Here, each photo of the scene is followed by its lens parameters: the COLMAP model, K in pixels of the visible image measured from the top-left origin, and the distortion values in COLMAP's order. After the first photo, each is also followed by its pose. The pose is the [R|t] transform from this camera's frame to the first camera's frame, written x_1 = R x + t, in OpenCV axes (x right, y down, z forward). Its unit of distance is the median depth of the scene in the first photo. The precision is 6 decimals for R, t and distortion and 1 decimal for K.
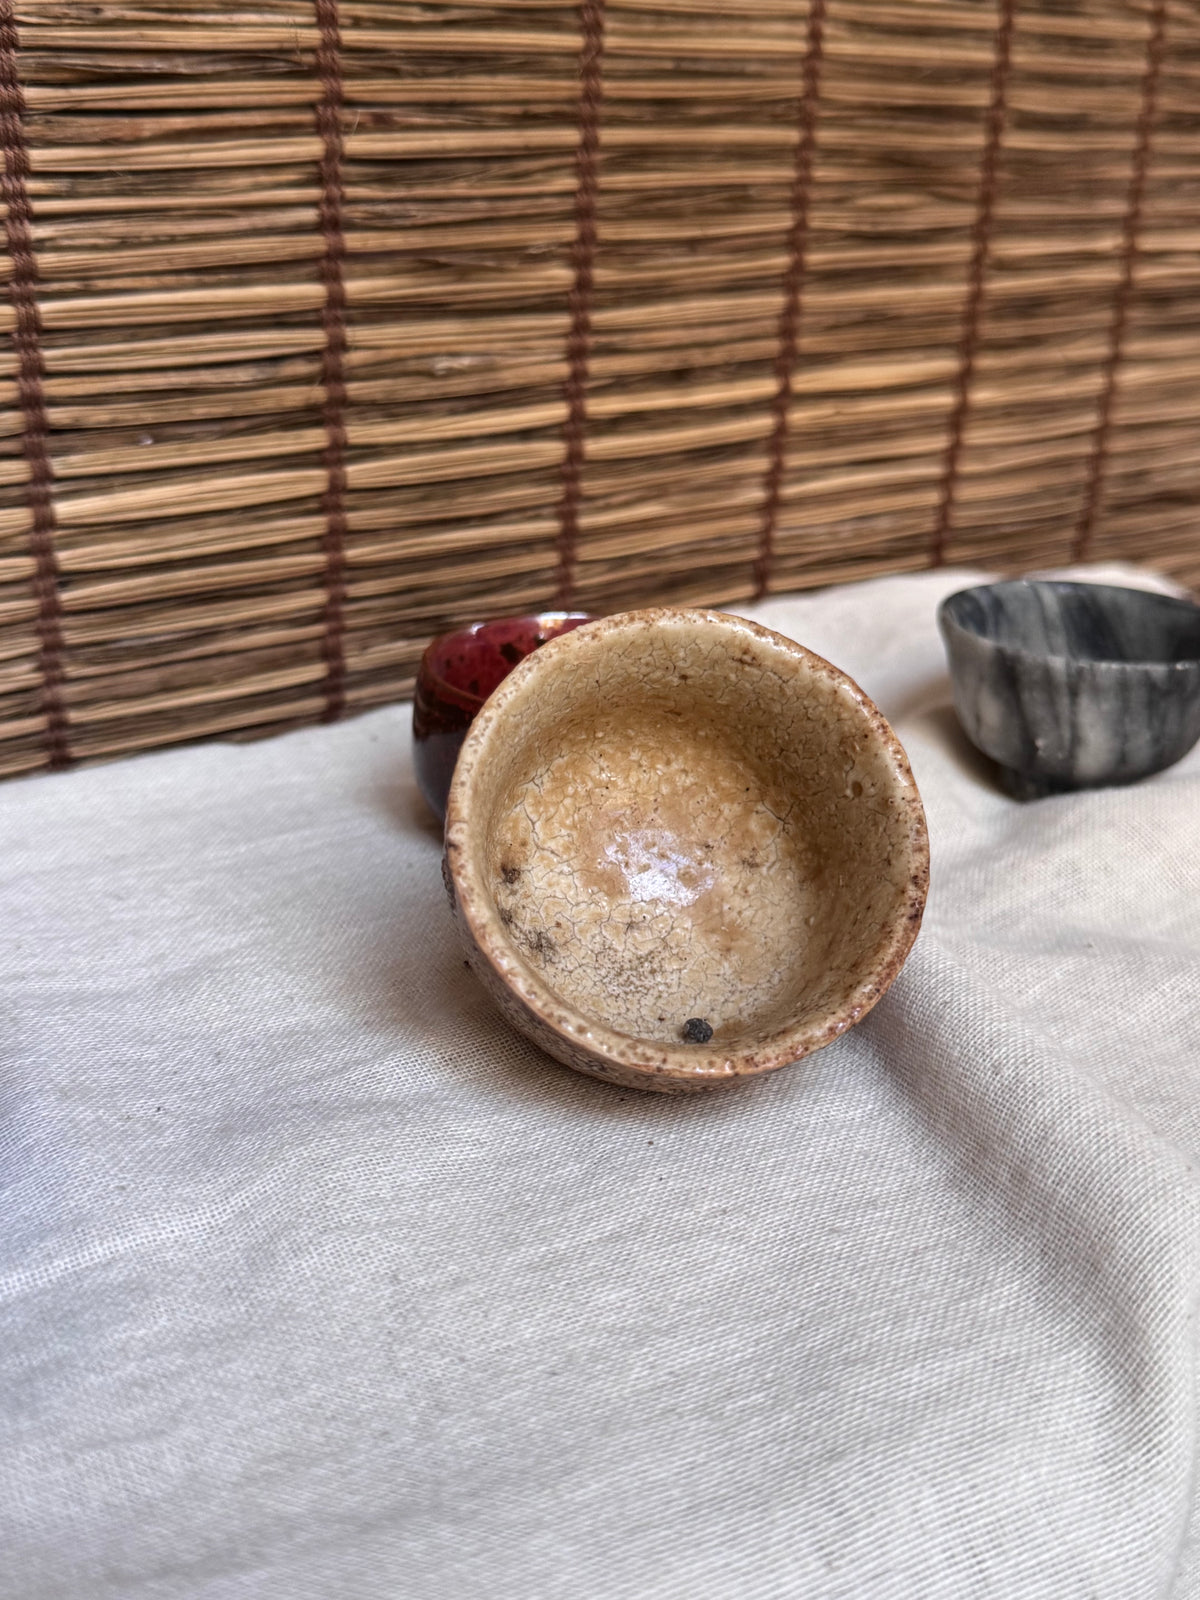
lens RADIAL K [[1760.2, 0, 608.1], [0, 1760.2, 821.1], [0, 0, 1]] dist [0.003973, 0.000000]
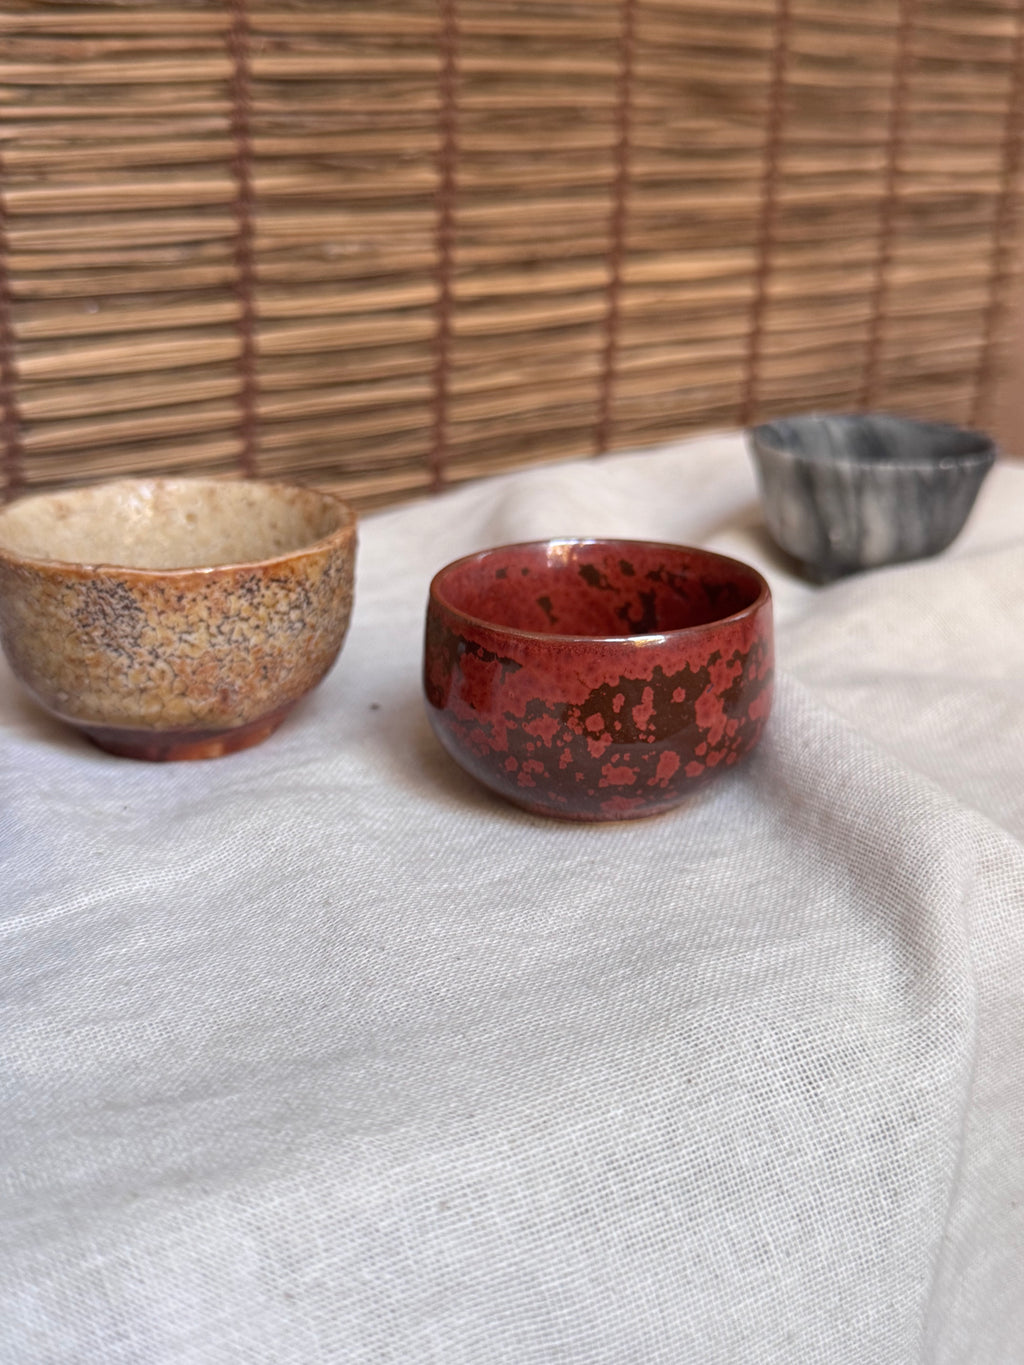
lens RADIAL K [[1501.7, 0, 510.0], [0, 1501.7, 706.5], [0, 0, 1]] dist [0.003973, 0.000000]
pose [[0.999204, -0.029703, 0.026621, -0.010375], [0.030326, 0.999268, -0.023330, 0.088799], [-0.025909, 0.024119, 0.999373, -0.032836]]
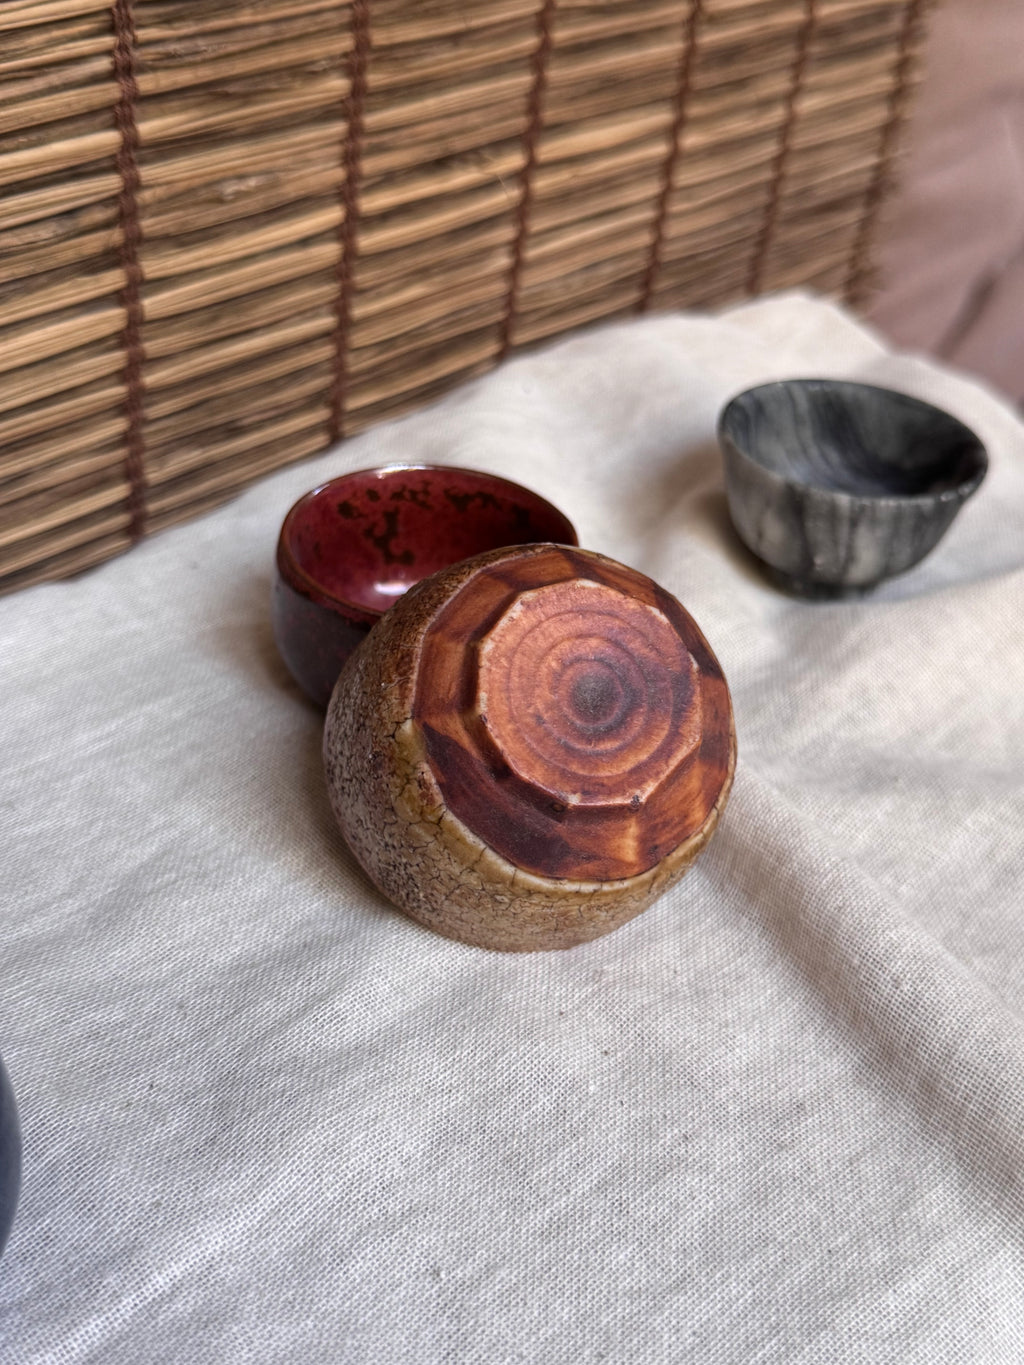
lens RADIAL K [[1501.7, 0, 520.0], [0, 1501.7, 683.6], [0, 0, 1]] dist [0.003973, 0.000000]
pose [[0.976260, -0.088218, 0.197821, -0.136208], [0.037655, 0.968518, 0.246080, -0.205081], [-0.213302, -0.232789, 0.948847, 0.099206]]
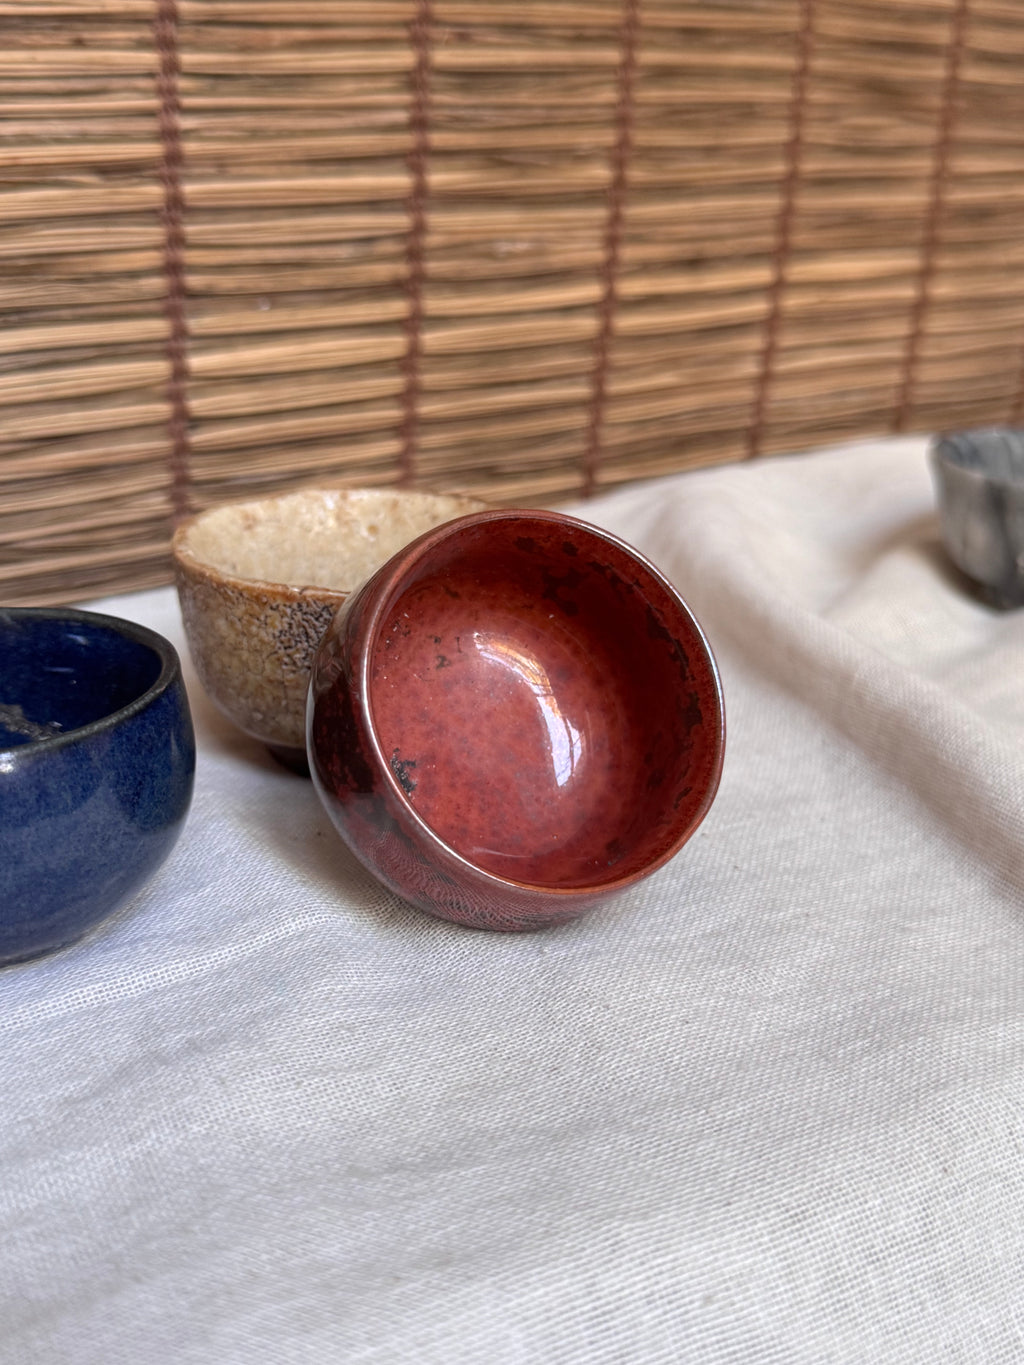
lens RADIAL K [[1501.7, 0, 511.1], [0, 1501.7, 710.9], [0, 0, 1]] dist [0.003973, 0.000000]
pose [[0.999882, 0.004878, -0.014535, -0.078108], [-0.004862, 0.999987, 0.001187, 0.054662], [0.014540, -0.001116, 0.999894, -0.011907]]
